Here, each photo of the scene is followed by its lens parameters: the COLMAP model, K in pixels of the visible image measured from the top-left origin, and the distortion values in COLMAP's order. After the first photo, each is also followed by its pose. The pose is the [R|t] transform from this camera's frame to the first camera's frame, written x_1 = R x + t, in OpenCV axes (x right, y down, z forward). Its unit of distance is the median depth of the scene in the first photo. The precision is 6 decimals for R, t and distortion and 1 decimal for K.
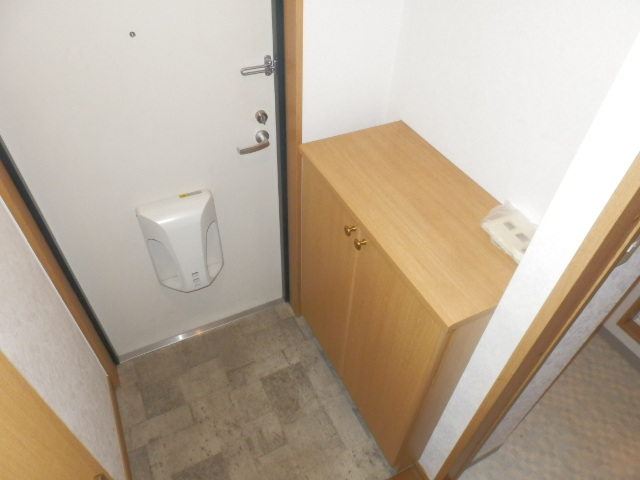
lens RADIAL K [[452.9, 0, 320.4], [0, 452.9, 239.1], [0, 0, 1]] dist [0.007207, 0.003732]
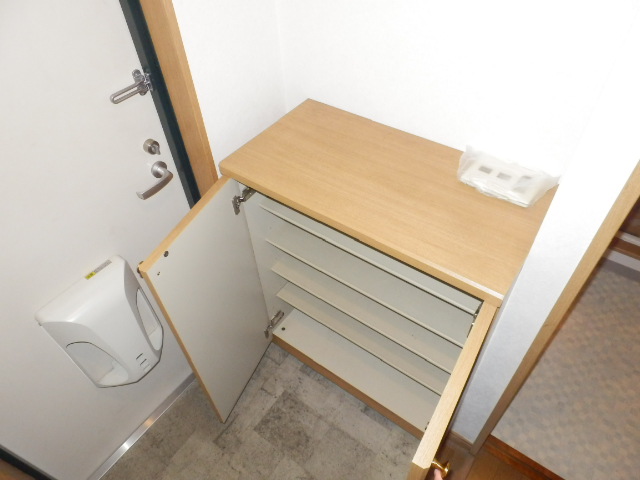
lens RADIAL K [[452.9, 0, 320.2], [0, 452.9, 241.8], [0, 0, 1]] dist [0.007207, 0.003732]
pose [[0.889414, -0.379889, 0.254219, -0.127077], [0.369283, 0.924931, 0.090183, -0.072609], [-0.269394, 0.013668, 0.962933, 0.139745]]
